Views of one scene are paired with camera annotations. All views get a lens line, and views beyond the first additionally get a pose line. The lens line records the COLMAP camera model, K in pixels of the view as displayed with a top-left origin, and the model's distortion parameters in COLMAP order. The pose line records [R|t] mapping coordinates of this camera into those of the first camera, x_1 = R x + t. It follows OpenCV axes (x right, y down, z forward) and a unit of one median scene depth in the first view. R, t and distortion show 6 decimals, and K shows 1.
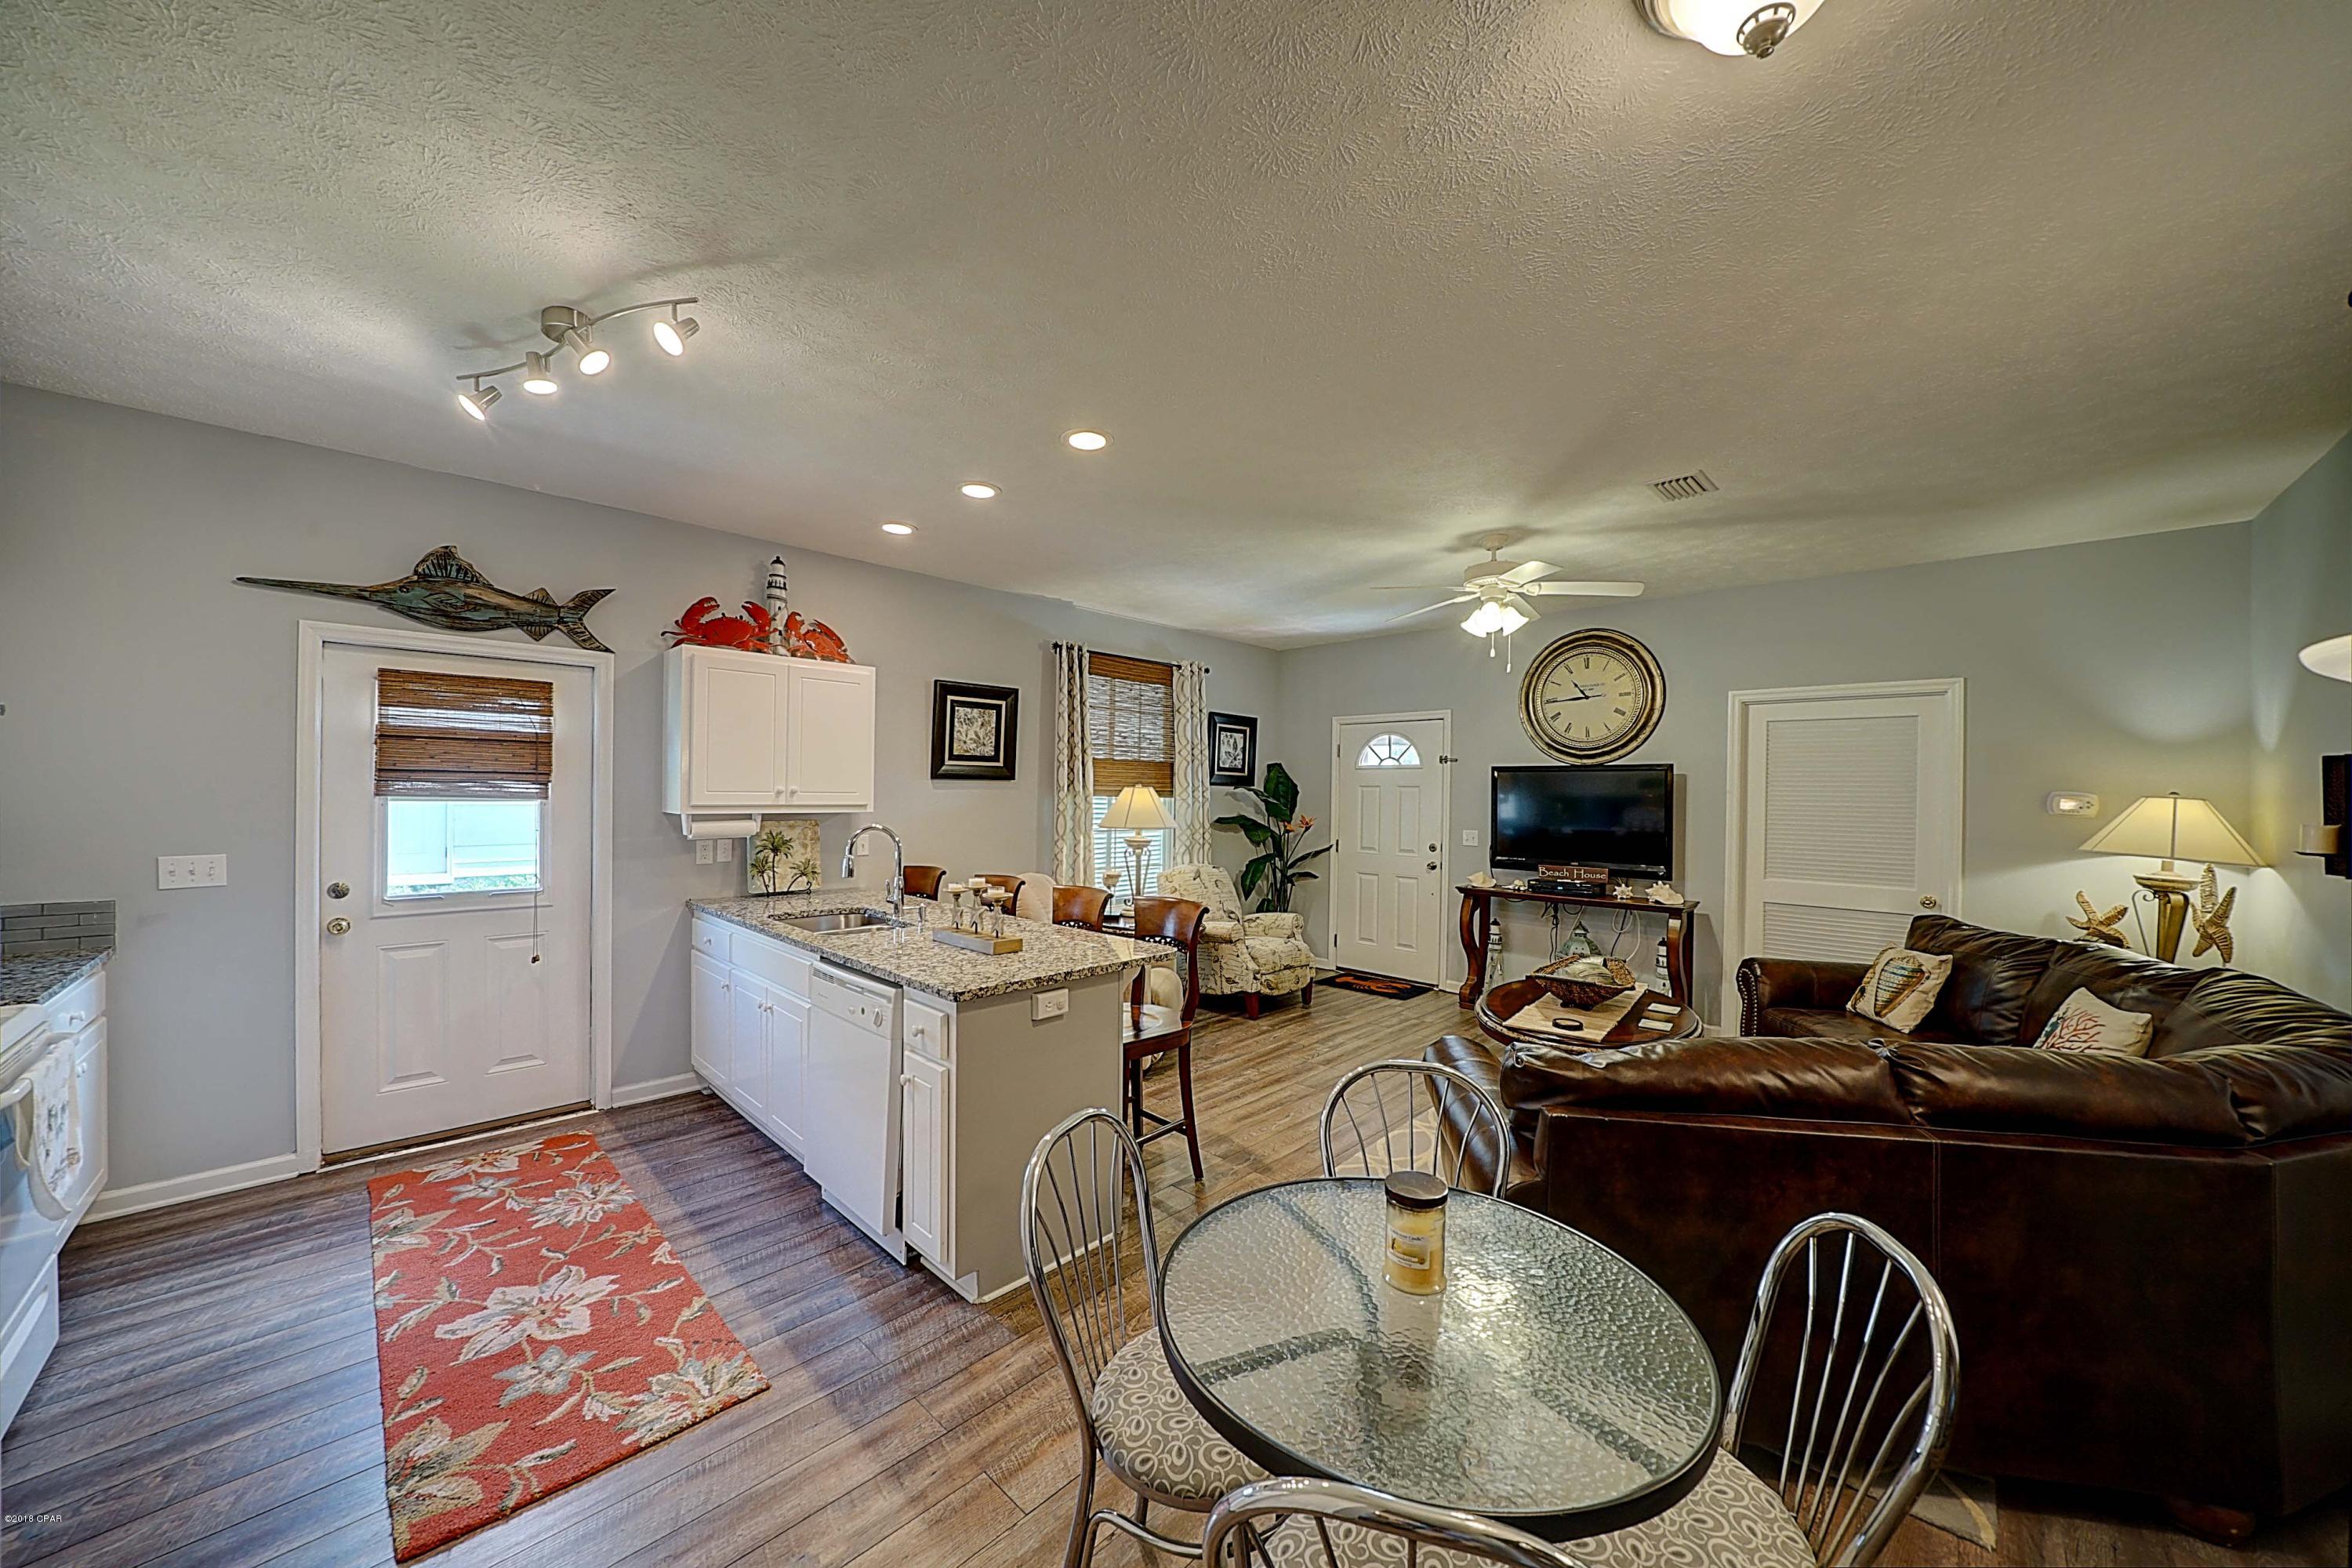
lens RADIAL K [[821.6, 0, 1166.7], [0, 821.6, 793.7], [0, 0, 1]] dist [-0.026310, 0.004271]
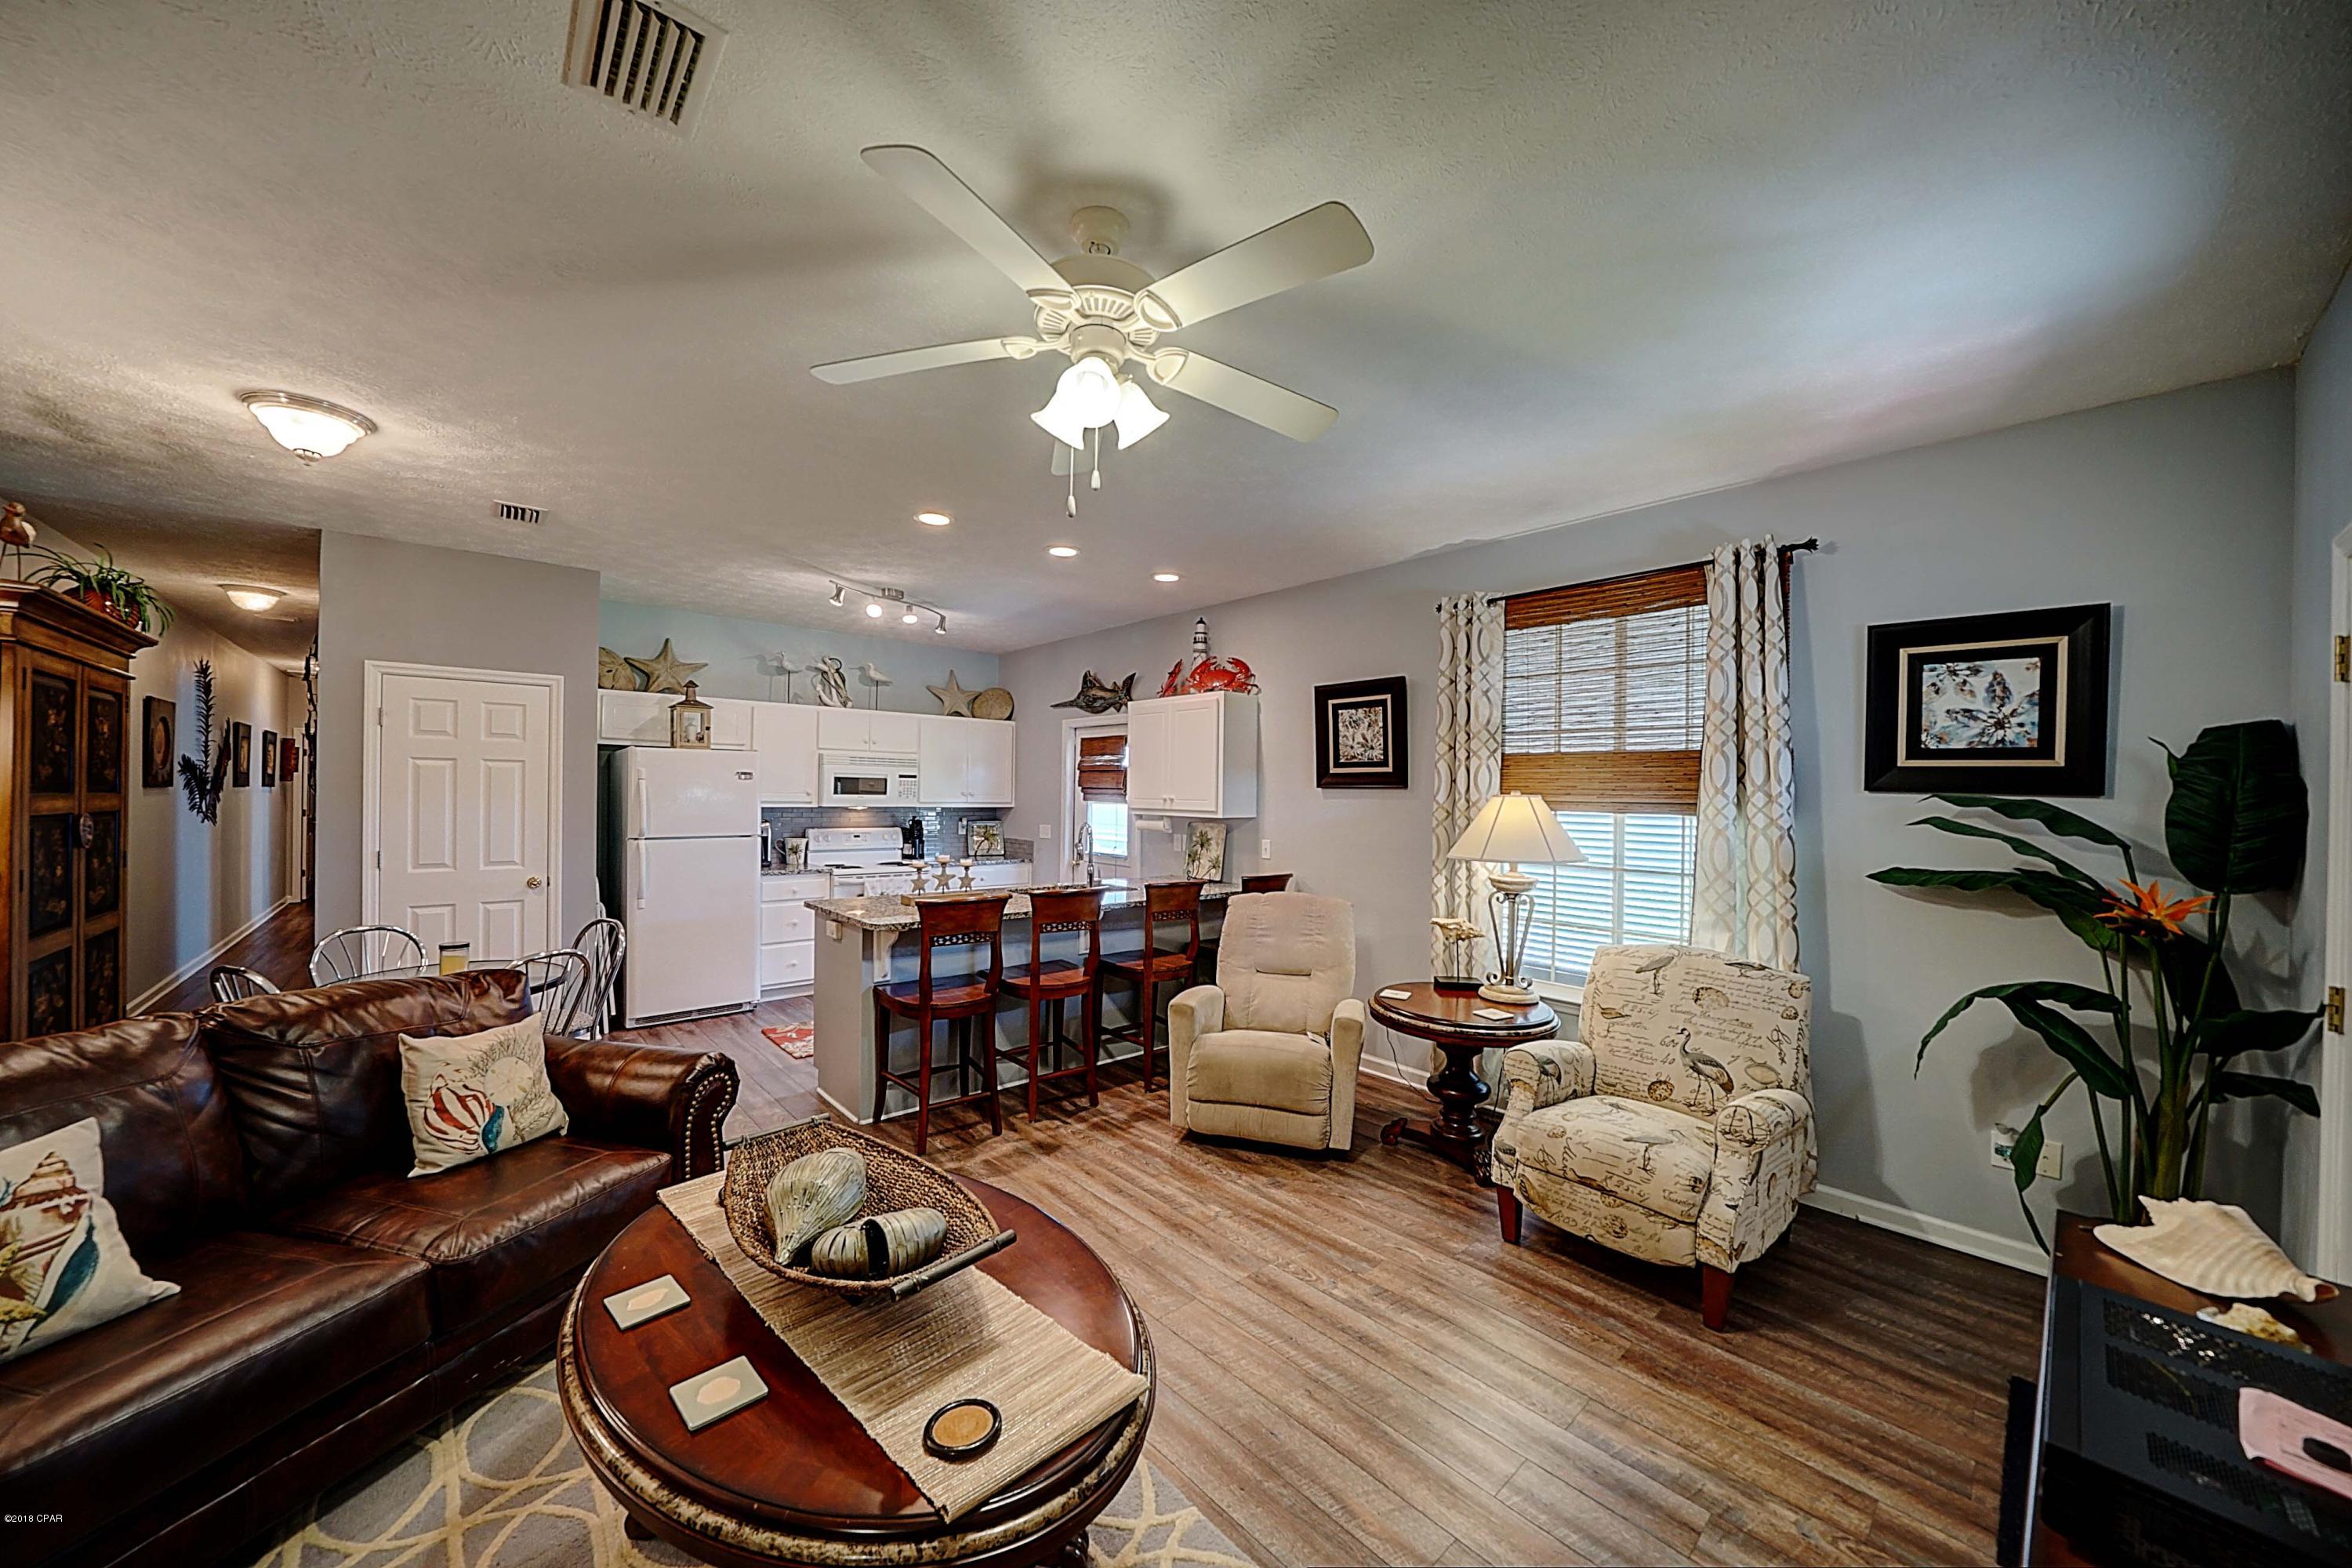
lens RADIAL K [[811.1, 0, 1169.1], [0, 811.1, 794.3], [0, 0, 1]] dist [-0.025587, -0.000052]
pose [[-0.062681, -0.011935, -0.997962, 0.797654], [-0.018093, 0.999778, -0.010821, 0.003478], [0.997870, 0.017378, -0.062883, 1.026658]]
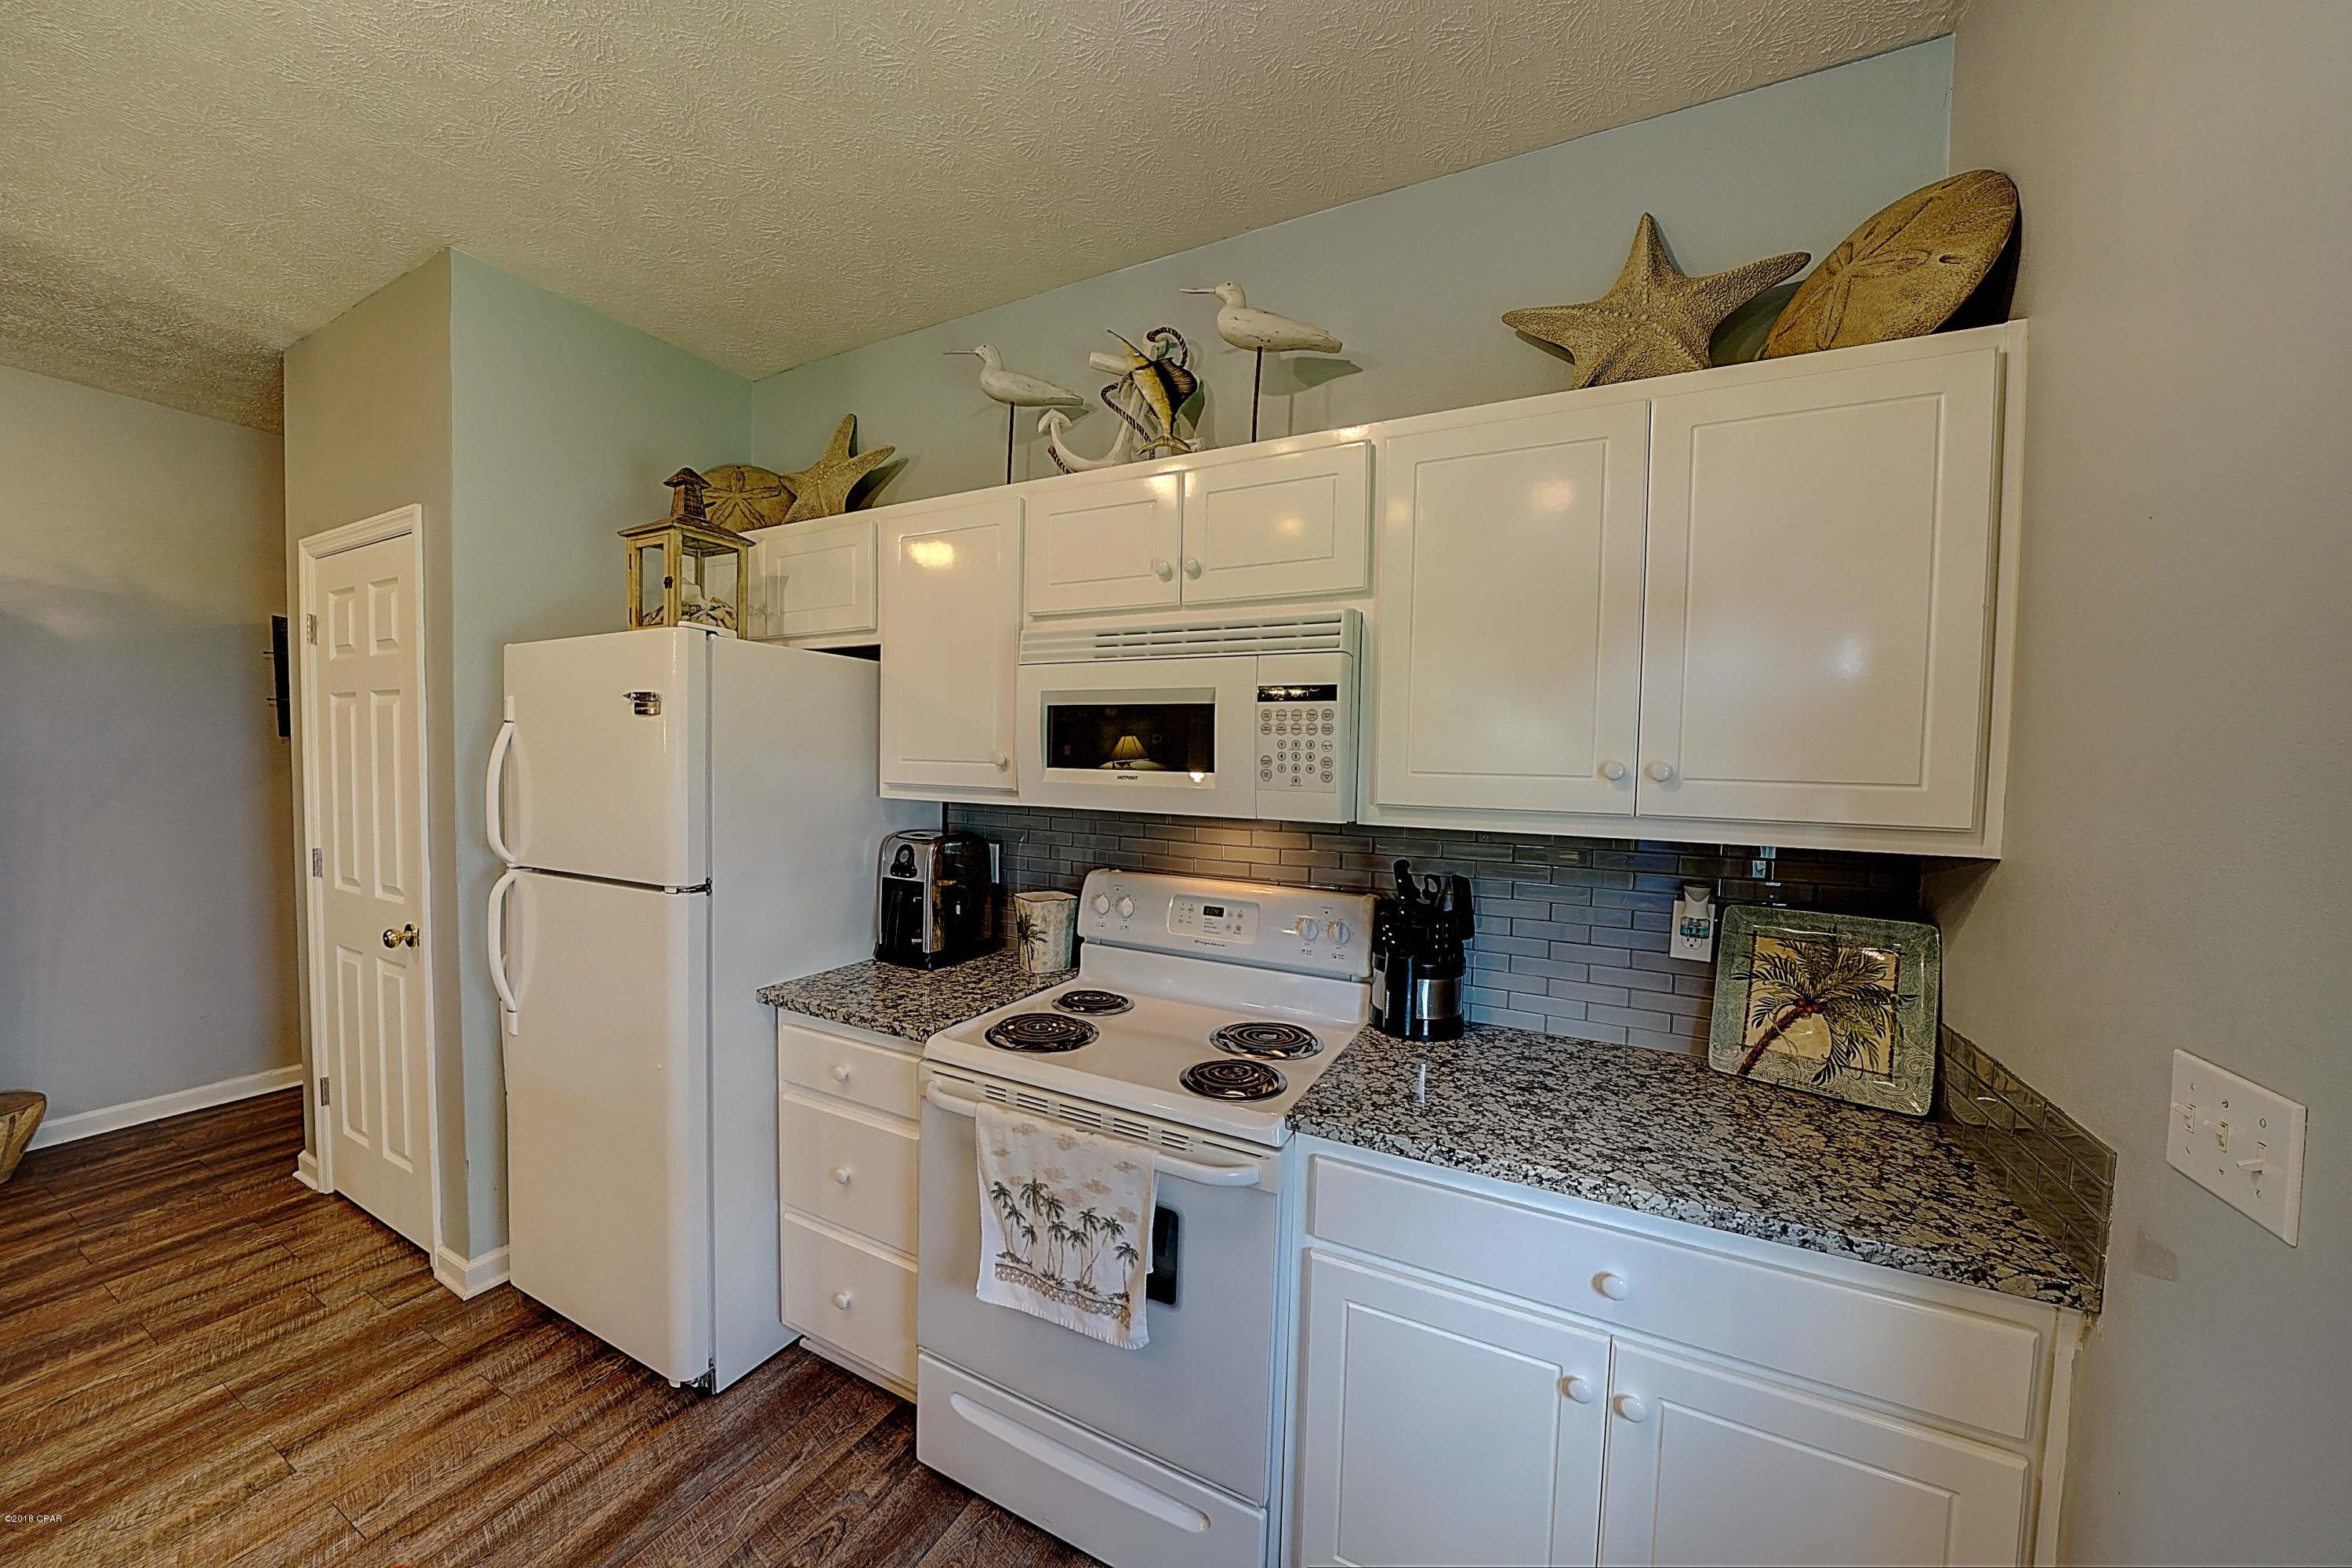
lens RADIAL K [[821.6, 0, 1166.7], [0, 821.6, 793.7], [0, 0, 1]] dist [-0.026310, 0.004271]
pose [[-0.956437, -0.016957, -0.291445, -0.557680], [-0.031086, 0.998551, 0.043918, -0.007888], [0.290278, 0.051065, -0.955579, 0.763556]]
